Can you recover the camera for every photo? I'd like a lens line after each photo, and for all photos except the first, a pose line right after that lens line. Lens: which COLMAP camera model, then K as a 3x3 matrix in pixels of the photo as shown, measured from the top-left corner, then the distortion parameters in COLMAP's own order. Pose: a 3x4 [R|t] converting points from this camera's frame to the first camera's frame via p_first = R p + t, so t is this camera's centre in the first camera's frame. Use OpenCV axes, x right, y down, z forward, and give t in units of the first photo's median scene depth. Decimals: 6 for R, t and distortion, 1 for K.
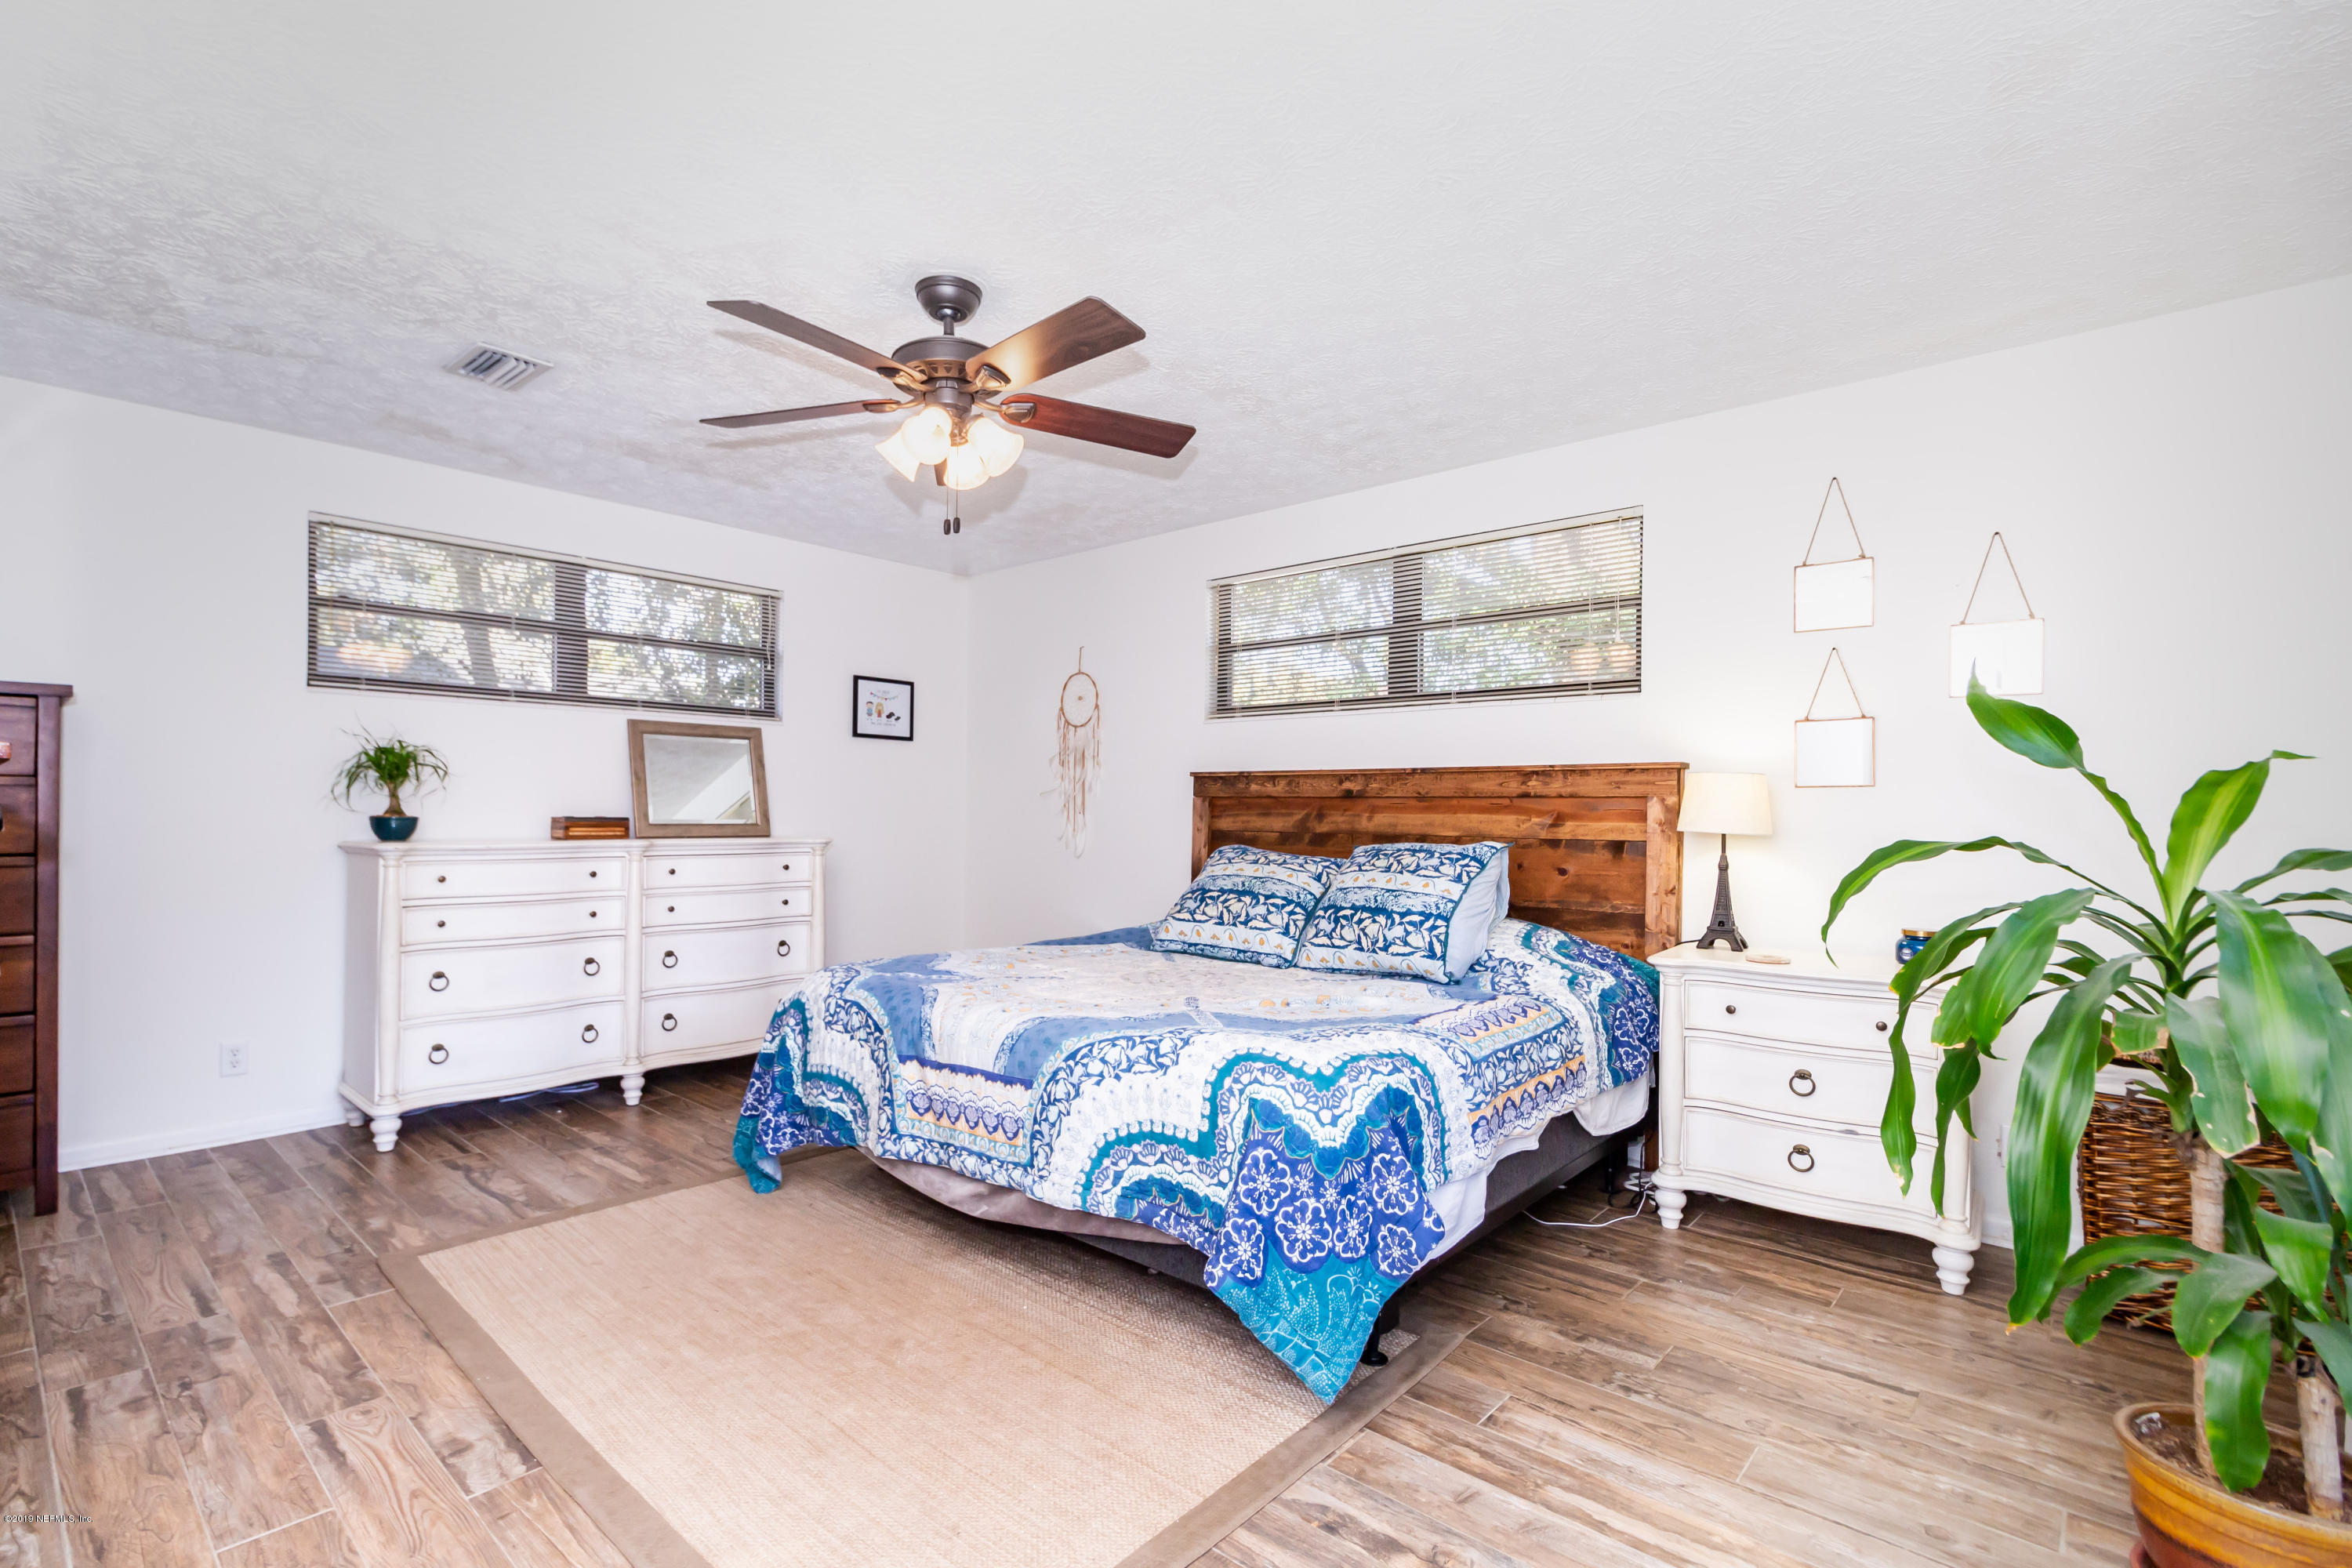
lens RADIAL K [[1087.0, 0, 1168.6], [0, 1087.0, 794.5], [0, 0, 1]] dist [0.003976, 0.000527]
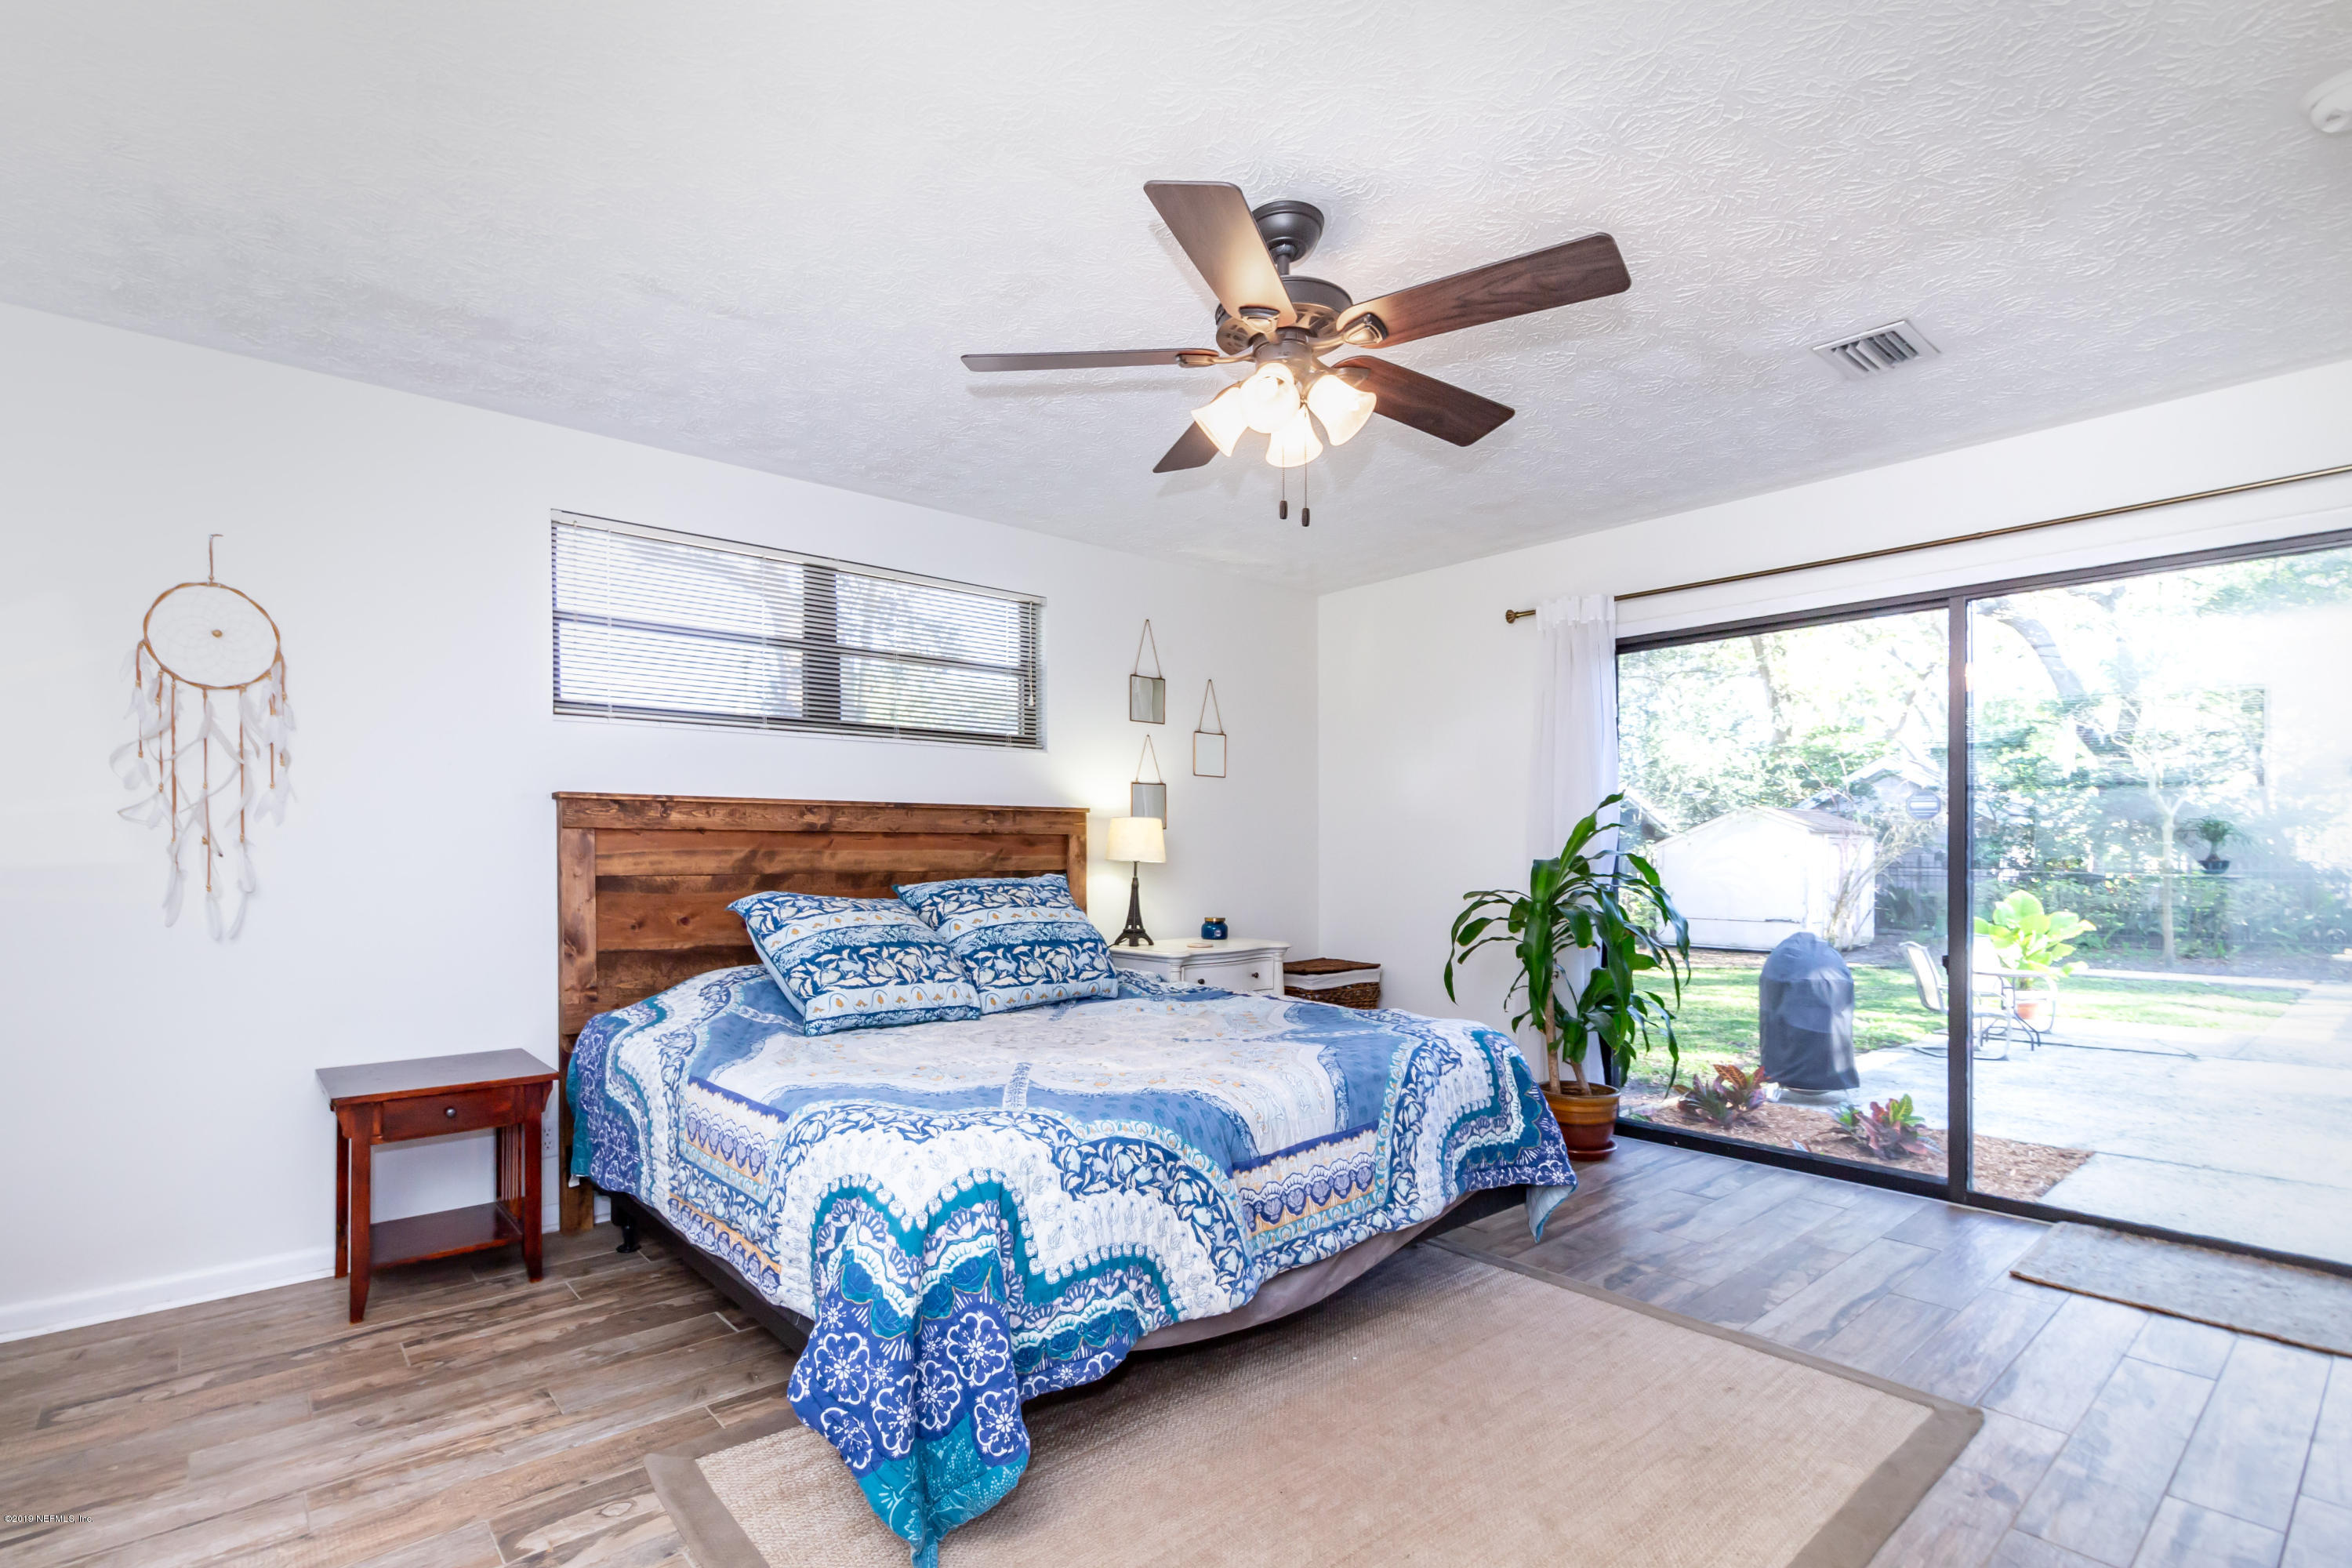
lens RADIAL K [[1087.0, 0, 1093.6], [0, 1087.0, 850.7], [0, 0, 1]] dist [0.003976, 0.000527]
pose [[0.166925, -0.010203, 0.985917, -0.804757], [-0.013341, 0.999832, 0.012606, 0.004605], [-0.985879, -0.015257, 0.166761, 0.765593]]
